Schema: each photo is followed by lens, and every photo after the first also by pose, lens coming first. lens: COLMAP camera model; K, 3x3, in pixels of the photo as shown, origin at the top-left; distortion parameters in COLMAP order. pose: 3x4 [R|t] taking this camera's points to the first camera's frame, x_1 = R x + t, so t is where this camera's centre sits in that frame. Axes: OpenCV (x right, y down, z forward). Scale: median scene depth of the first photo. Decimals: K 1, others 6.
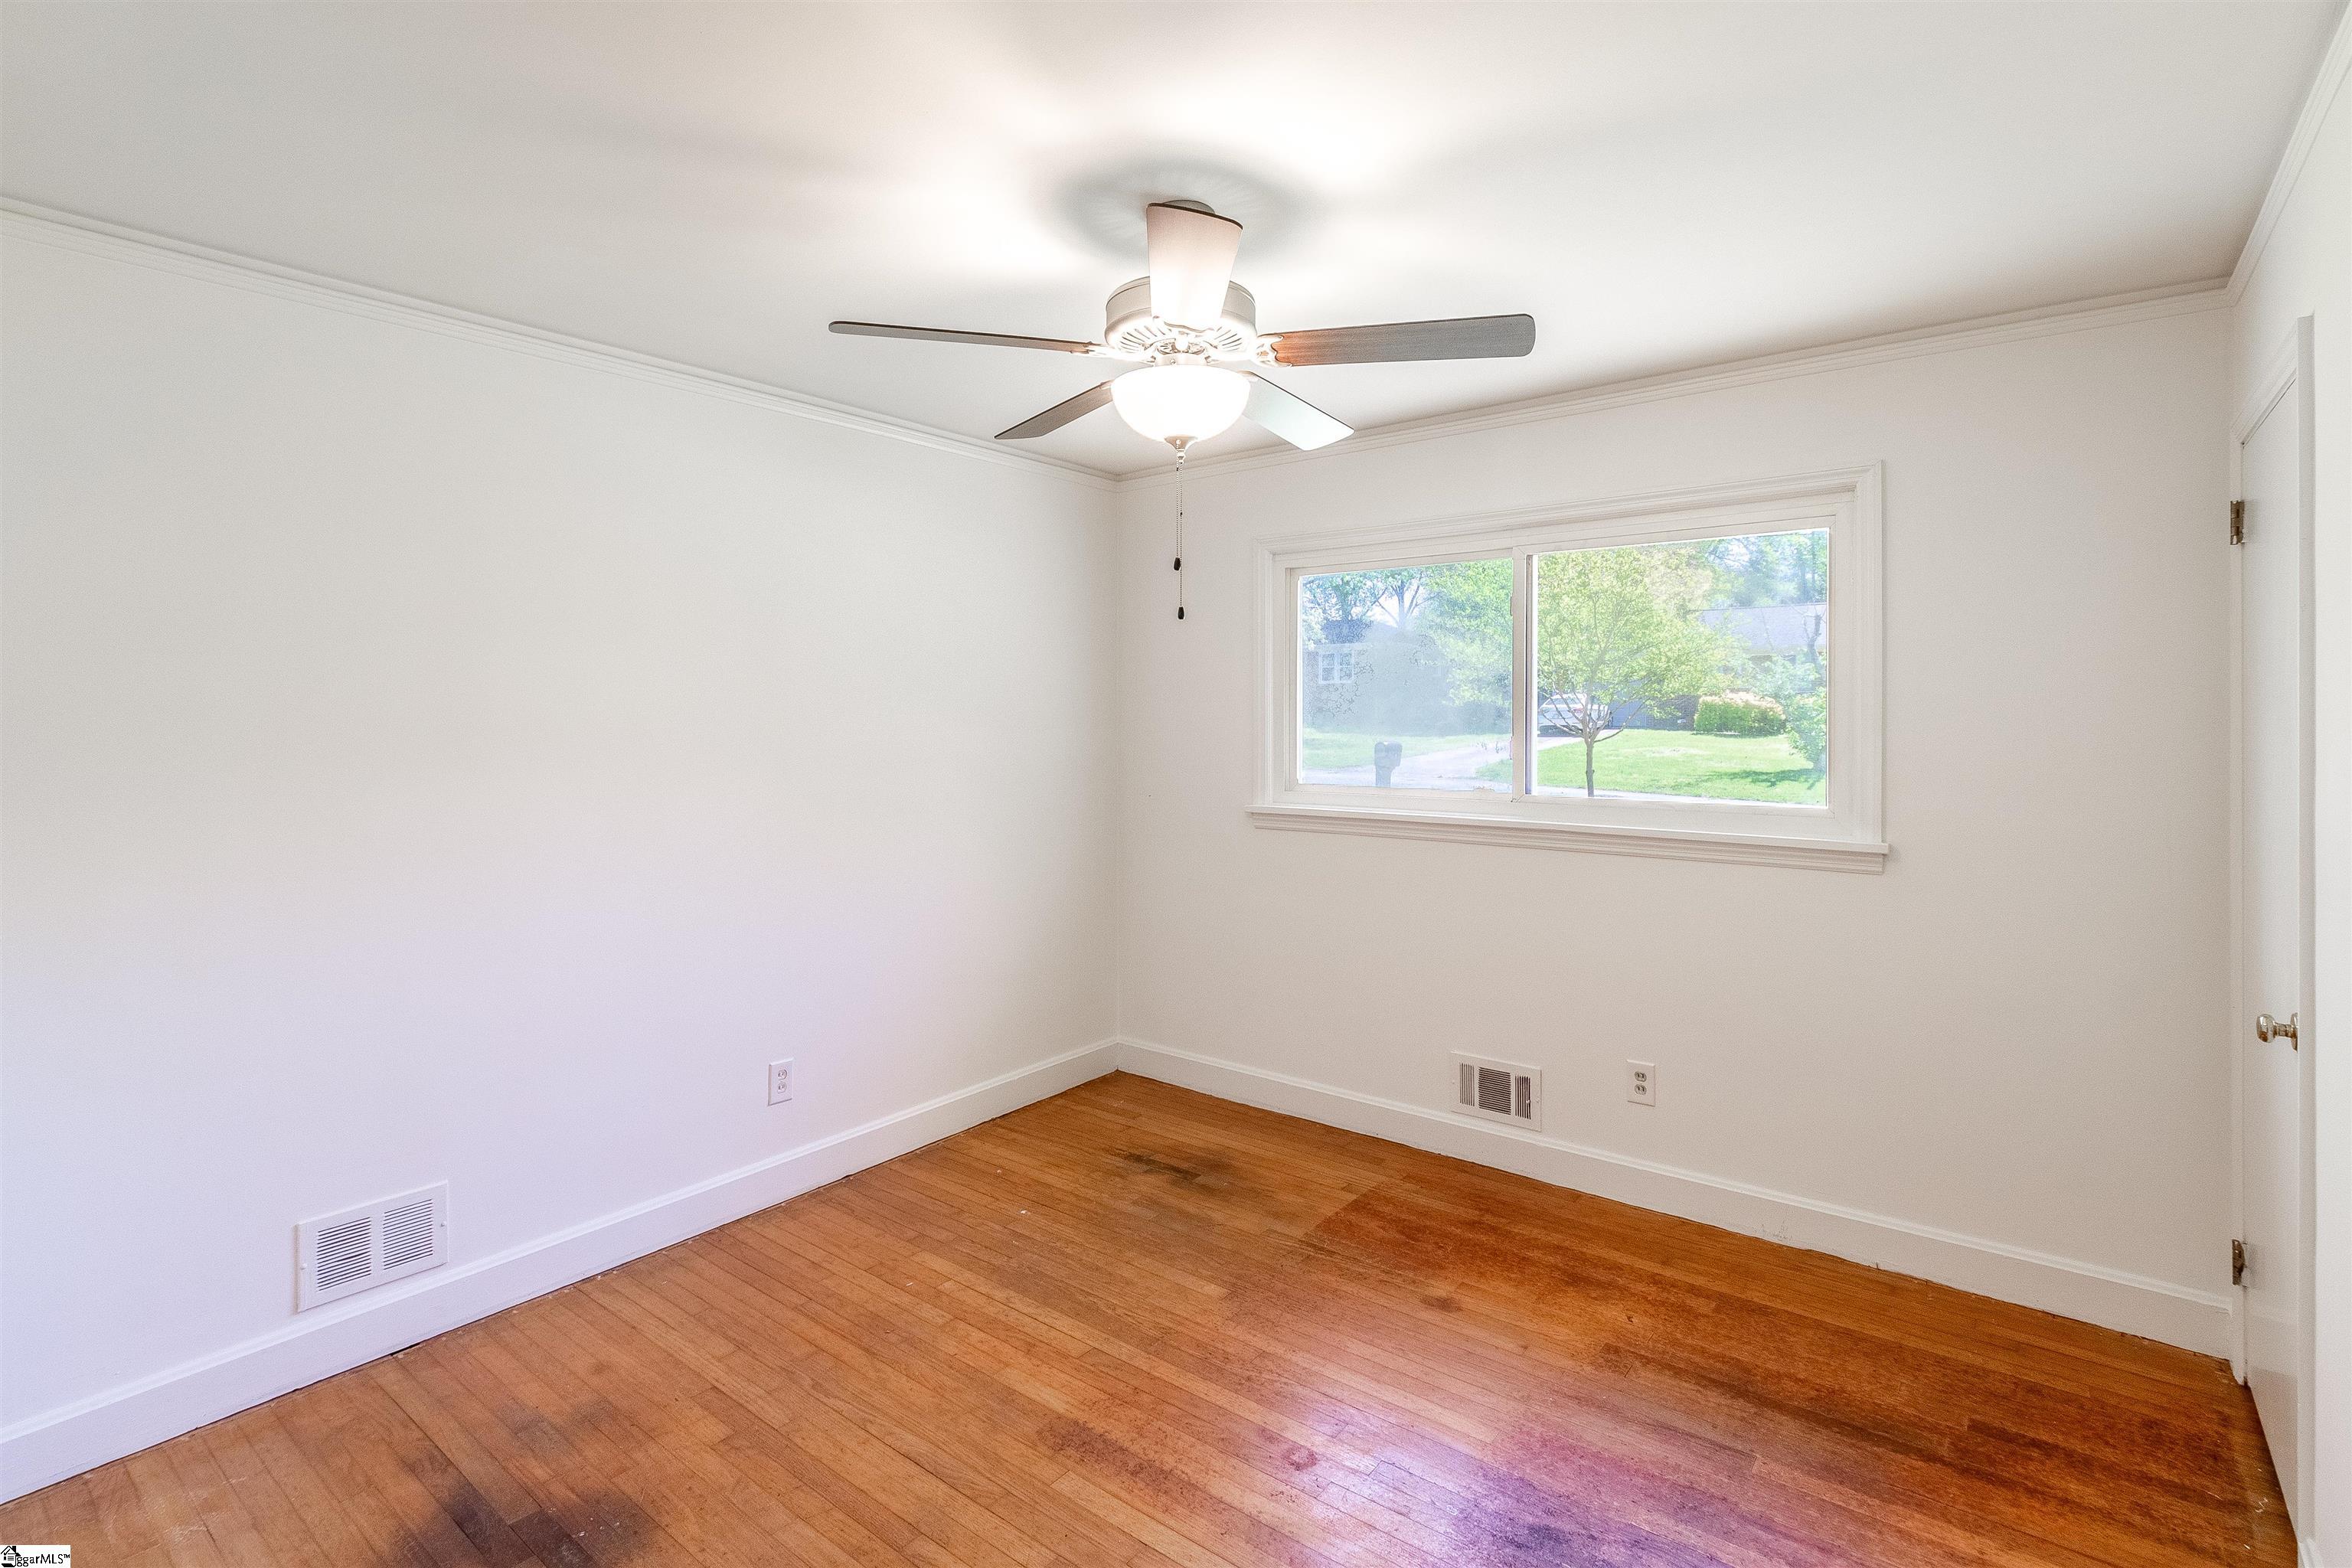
lens RADIAL K [[1127.8, 0, 1165.2], [0, 1127.8, 706.7], [0, 0, 1]] dist [0.001496, -0.000932]
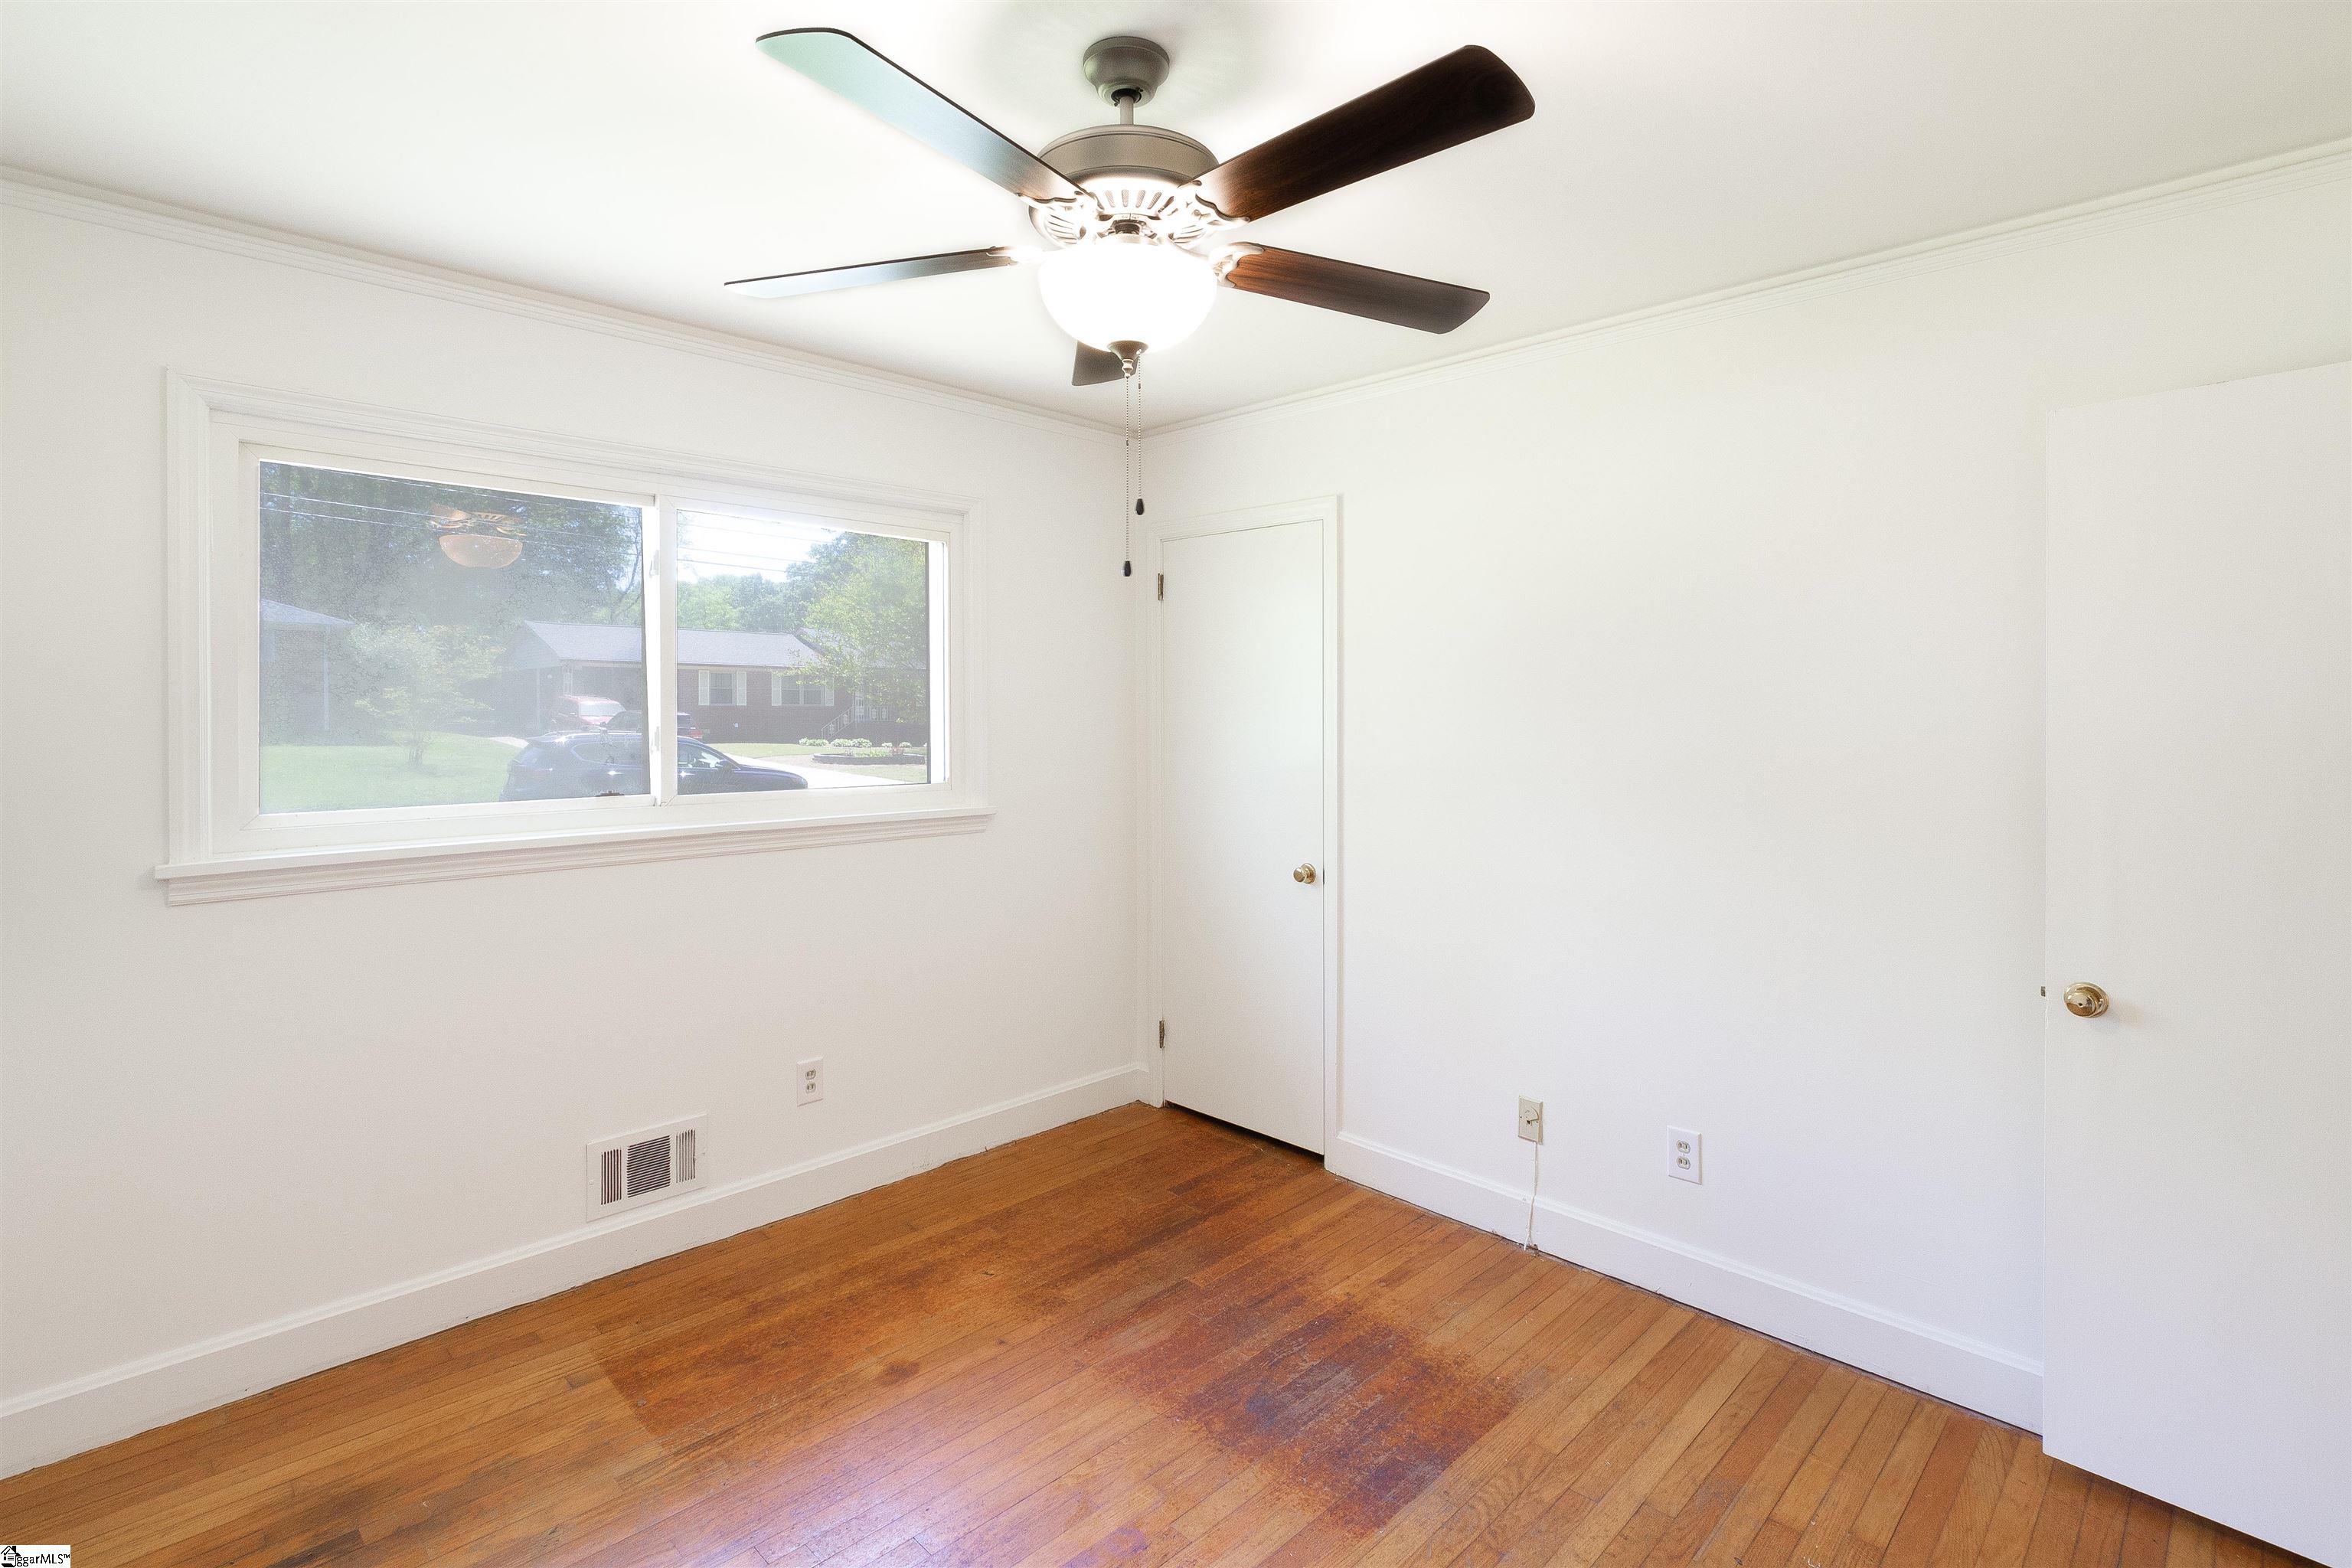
lens RADIAL K [[1127.8, 0, 1165.2], [0, 1127.8, 706.7], [0, 0, 1]] dist [0.001496, -0.000932]
pose [[0.119114, 0.000703, 0.992880, -0.565759], [-0.010774, 0.999942, 0.000585, 0.008908], [-0.992822, -0.010767, 0.119115, 0.656530]]
